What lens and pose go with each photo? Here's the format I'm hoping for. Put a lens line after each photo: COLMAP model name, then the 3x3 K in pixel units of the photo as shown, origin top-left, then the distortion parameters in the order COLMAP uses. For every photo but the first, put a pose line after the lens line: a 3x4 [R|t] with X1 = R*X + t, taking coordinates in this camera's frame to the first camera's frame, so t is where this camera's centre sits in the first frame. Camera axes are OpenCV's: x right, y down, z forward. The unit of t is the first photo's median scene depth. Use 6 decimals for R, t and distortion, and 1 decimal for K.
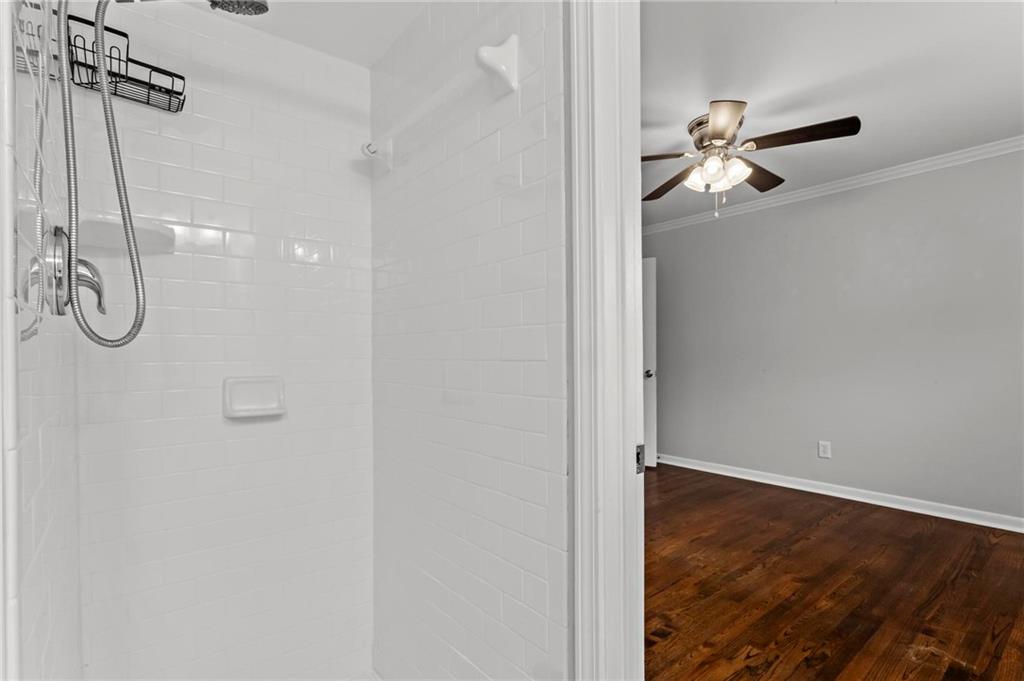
lens RADIAL K [[490.9, 0, 512.0], [0, 490.9, 340.5], [0, 0, 1]] dist [0.000150, 0.000101]
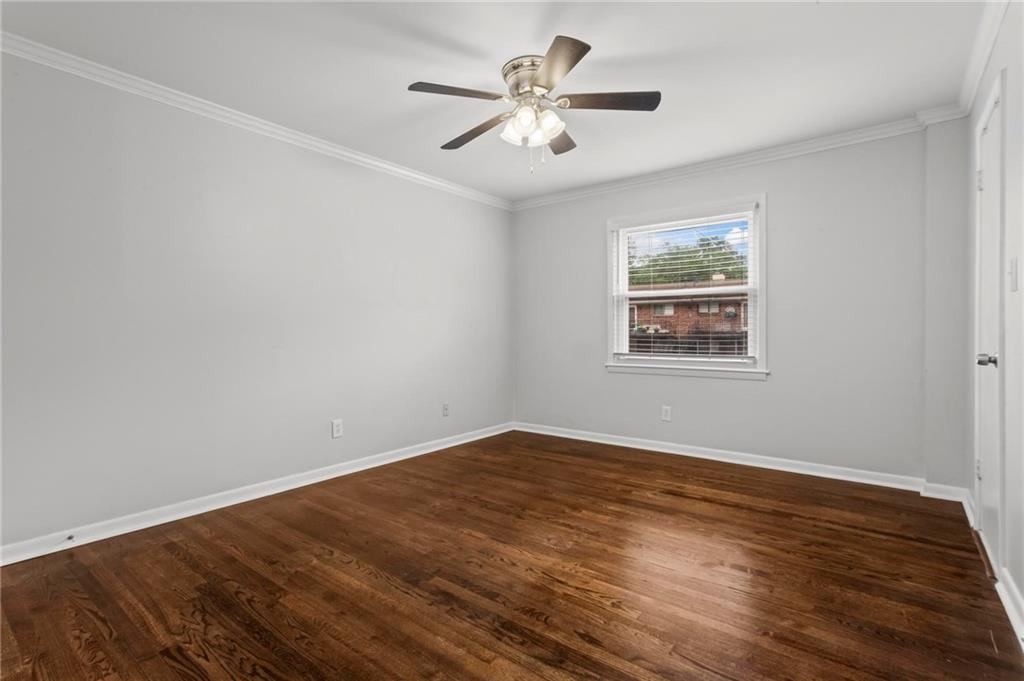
lens RADIAL K [[493.6, 0, 501.1], [0, 493.6, 323.1], [0, 0, 1]] dist [-0.000144, 0.000433]
pose [[-0.201611, 0.015966, 0.979336, -0.487764], [-0.019254, 0.999609, -0.020260, 0.044062], [-0.979276, -0.022940, -0.201225, 1.203073]]
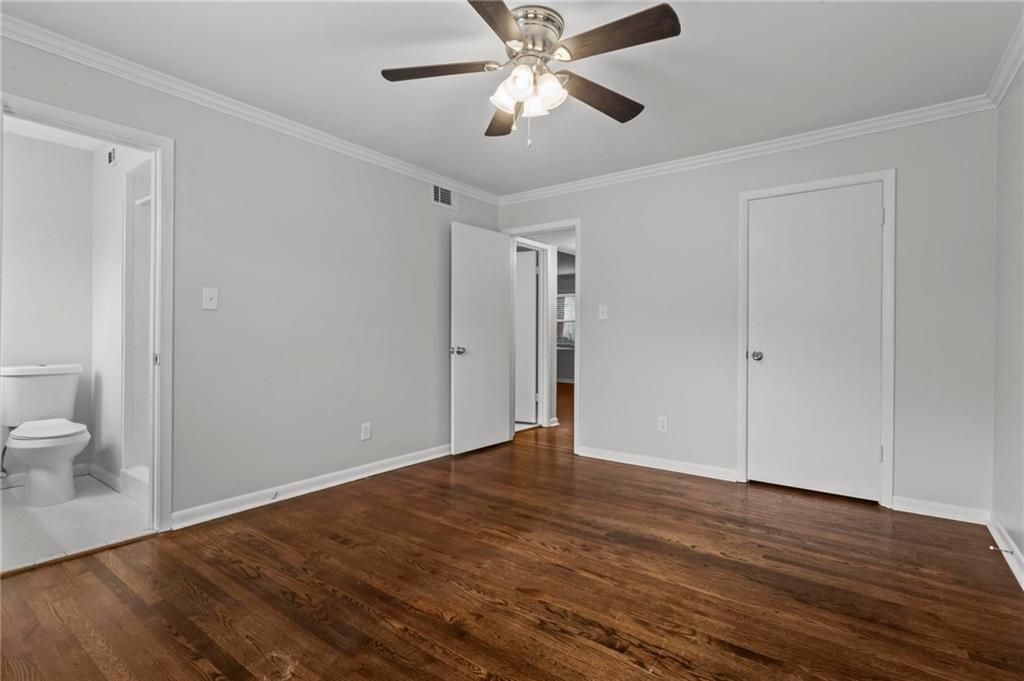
lens RADIAL K [[490.9, 0, 512.0], [0, 490.9, 340.5], [0, 0, 1]] dist [0.000150, 0.000101]
pose [[0.243787, 0.011619, -0.969759, 1.120092], [0.018861, 0.999682, 0.016719, 0.034439], [0.969645, -0.022367, 0.243491, 0.756237]]
